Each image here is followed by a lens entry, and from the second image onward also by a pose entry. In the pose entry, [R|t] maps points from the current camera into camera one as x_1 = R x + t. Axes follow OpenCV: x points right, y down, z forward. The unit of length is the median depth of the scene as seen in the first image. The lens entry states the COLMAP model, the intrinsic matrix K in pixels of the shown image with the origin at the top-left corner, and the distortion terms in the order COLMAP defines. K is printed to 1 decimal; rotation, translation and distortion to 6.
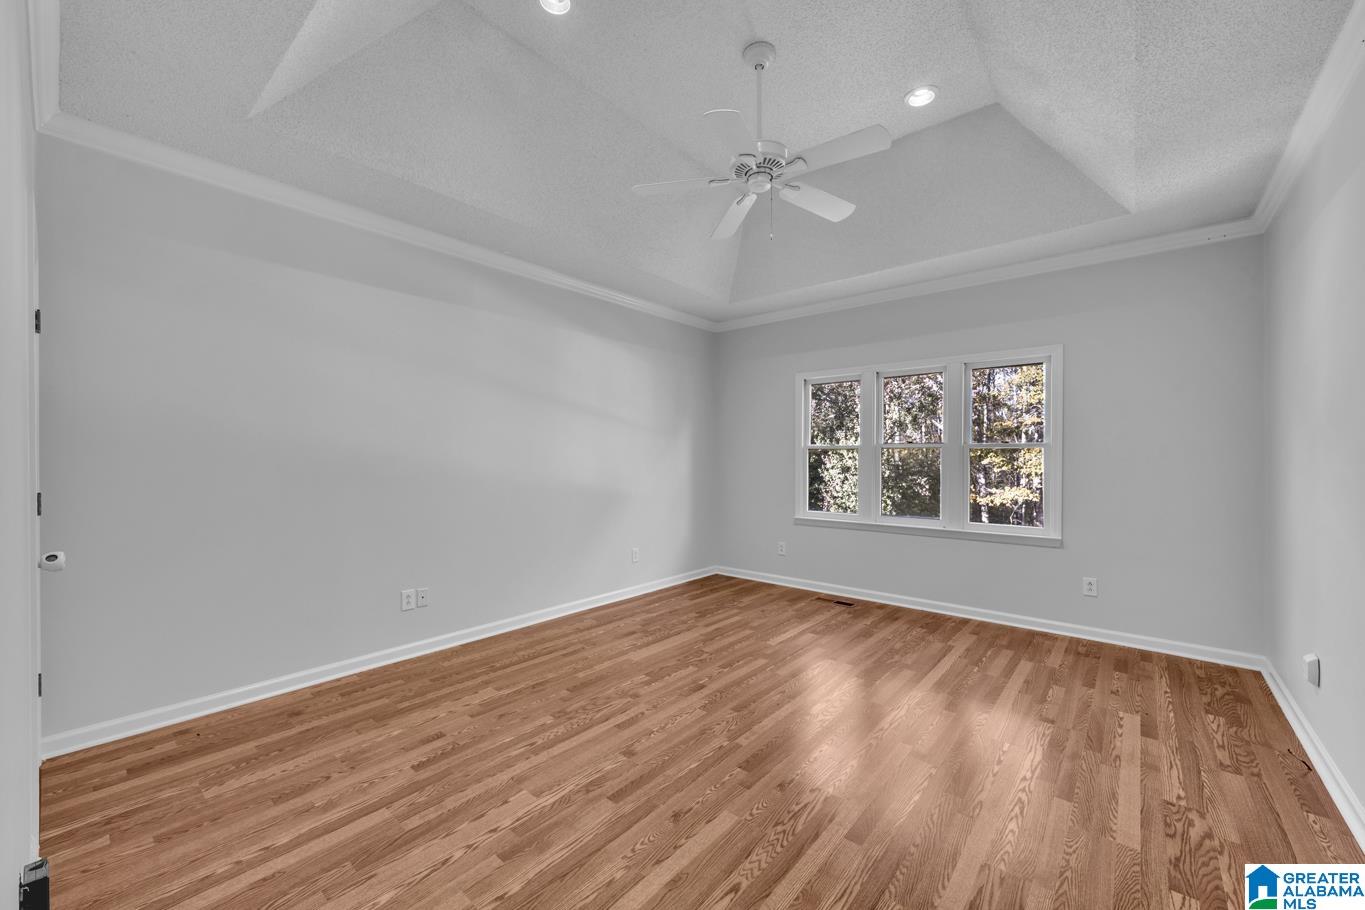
lens RADIAL K [[536.0, 0, 684.7], [0, 536.0, 457.8], [0, 0, 1]] dist [0.002905, 0.000102]
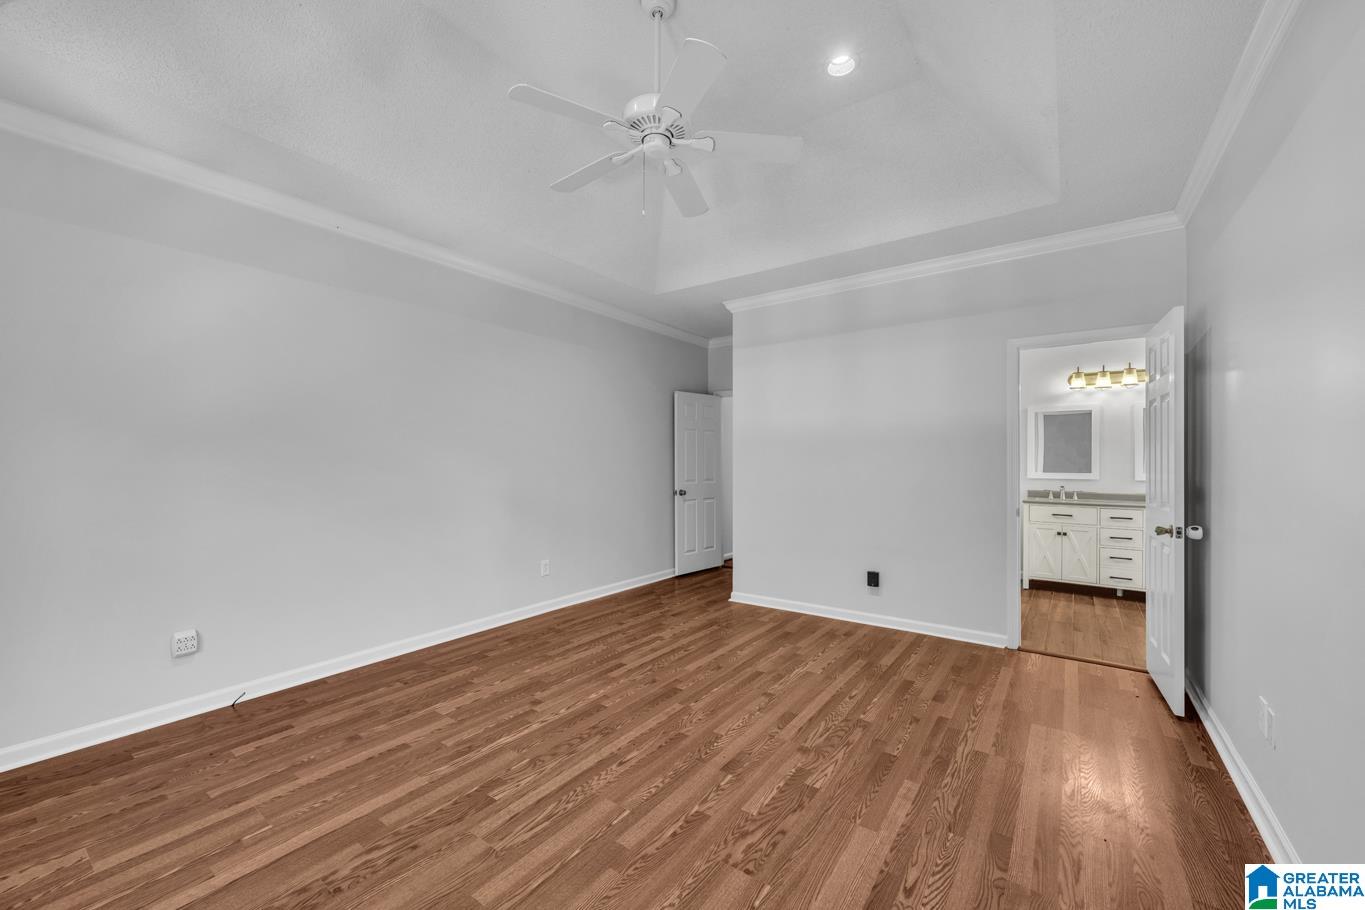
lens RADIAL K [[536.0, 0, 678.4], [0, 536.0, 459.9], [0, 0, 1]] dist [0.002905, 0.000102]
pose [[-0.997685, -0.002594, -0.067948, 0.179607], [-0.002581, 0.999997, -0.000272, -0.001456], [0.067949, -0.000096, -0.997689, 2.078144]]
